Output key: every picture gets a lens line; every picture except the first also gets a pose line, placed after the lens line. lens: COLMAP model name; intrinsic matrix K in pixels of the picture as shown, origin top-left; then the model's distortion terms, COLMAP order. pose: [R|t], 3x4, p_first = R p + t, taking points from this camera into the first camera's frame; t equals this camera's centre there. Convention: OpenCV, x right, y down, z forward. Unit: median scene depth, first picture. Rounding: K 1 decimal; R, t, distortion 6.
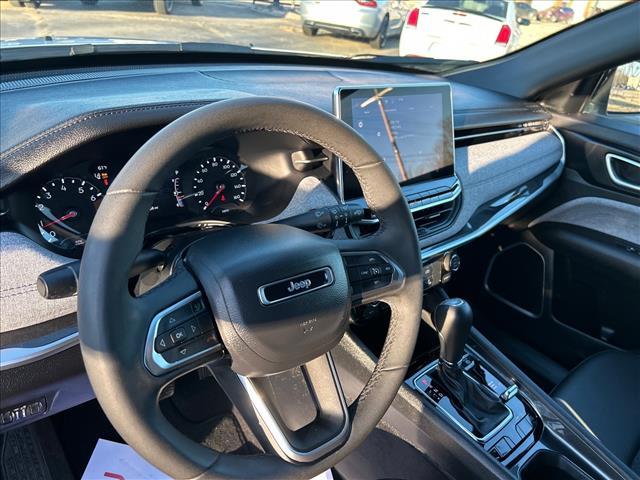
lens RADIAL K [[489.0, 0, 320.5], [0, 489.0, 252.3], [0, 0, 1]] dist [0.105039, -0.143200]
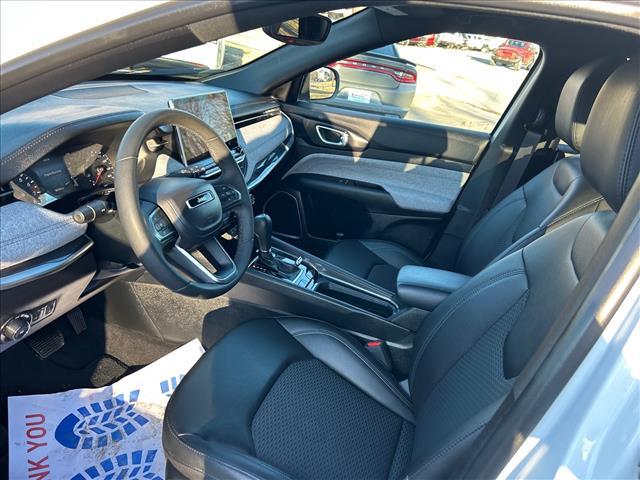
lens RADIAL K [[489.0, 0, 320.5], [0, 489.0, 252.3], [0, 0, 1]] dist [0.105039, -0.143200]
pose [[0.860680, -0.221208, 0.458581, -0.246270], [0.214276, 0.974412, 0.067872, 0.101350], [-0.461861, 0.039847, 0.886057, -0.422250]]
